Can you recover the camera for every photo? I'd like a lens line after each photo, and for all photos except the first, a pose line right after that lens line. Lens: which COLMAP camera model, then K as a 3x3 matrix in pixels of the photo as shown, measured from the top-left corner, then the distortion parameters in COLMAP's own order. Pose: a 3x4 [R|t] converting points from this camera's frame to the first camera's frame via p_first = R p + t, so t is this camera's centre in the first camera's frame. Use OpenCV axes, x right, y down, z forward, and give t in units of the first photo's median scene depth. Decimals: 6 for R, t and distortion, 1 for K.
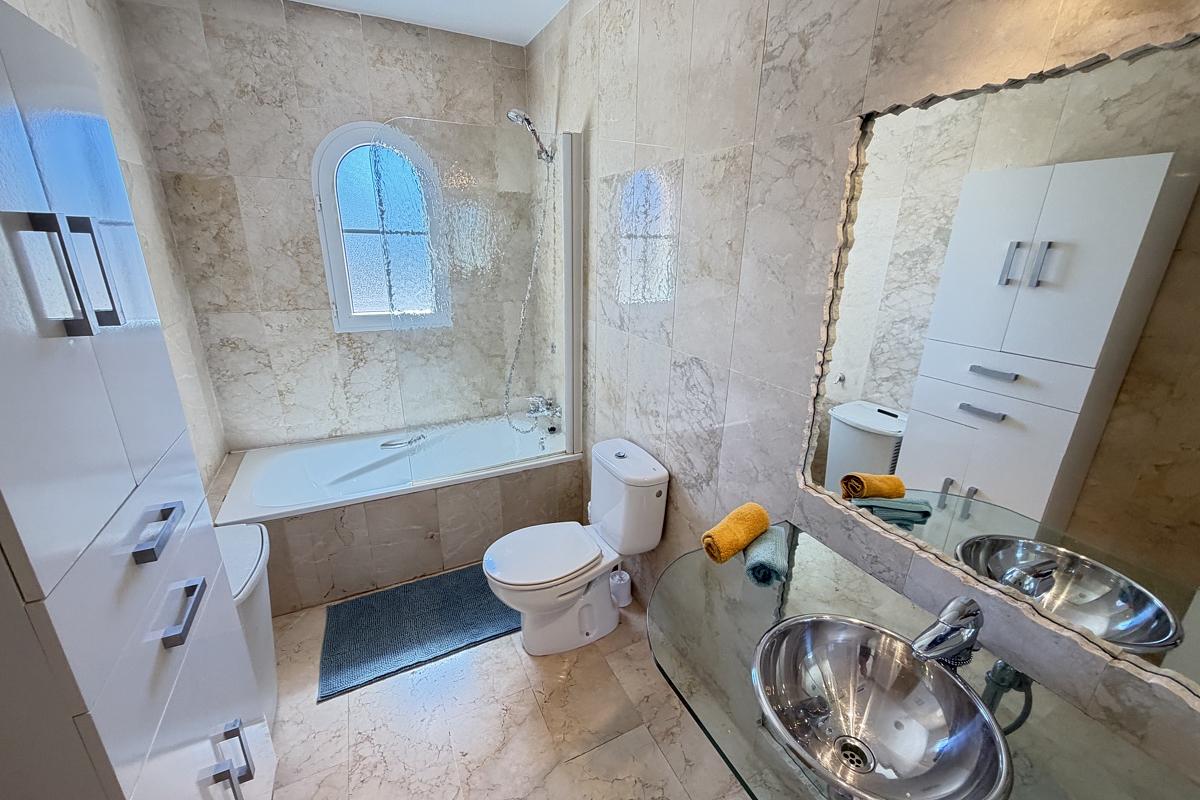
lens RADIAL K [[479.2, 0, 597.9], [0, 479.2, 401.8], [0, 0, 1]] dist [0.000750, 0.000078]
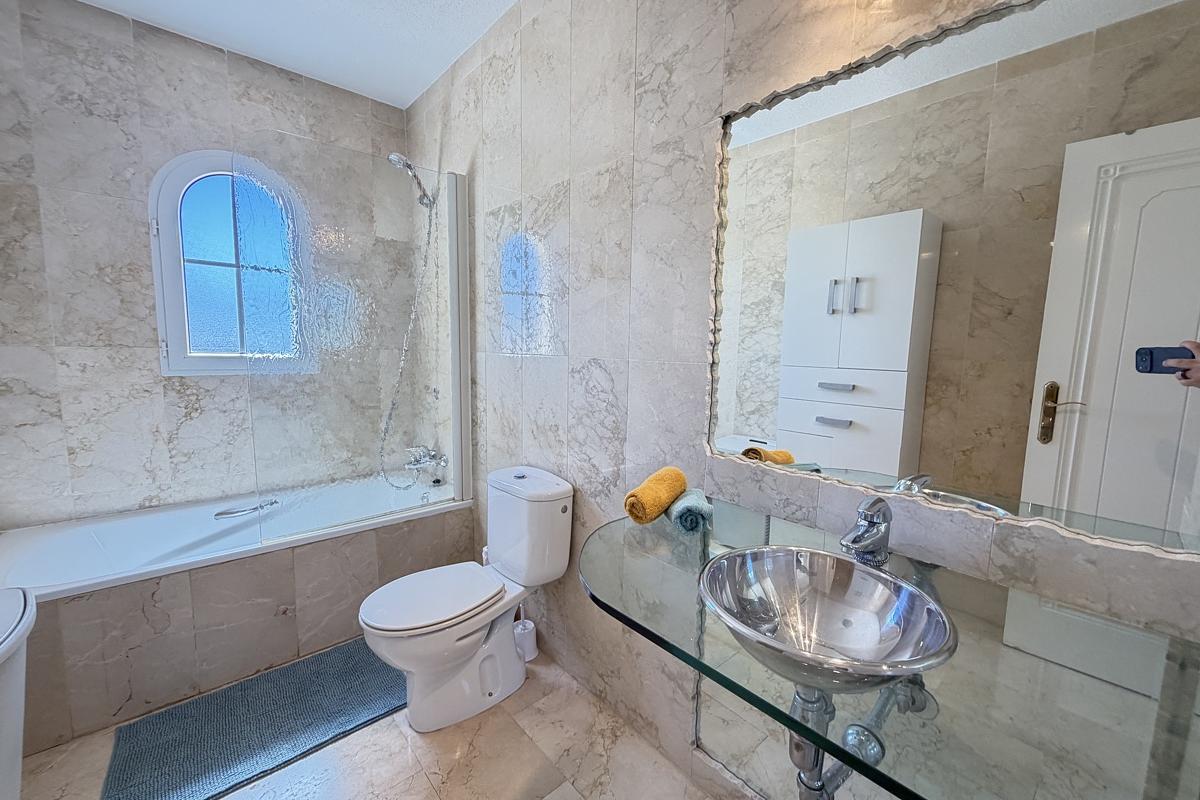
lens RADIAL K [[479.2, 0, 597.9], [0, 479.2, 401.8], [0, 0, 1]] dist [0.000750, 0.000078]
pose [[0.965818, -0.028789, 0.257617, -0.040866], [0.080423, 0.978053, -0.192211, 0.152896], [-0.246430, 0.206359, 0.946936, 0.041018]]
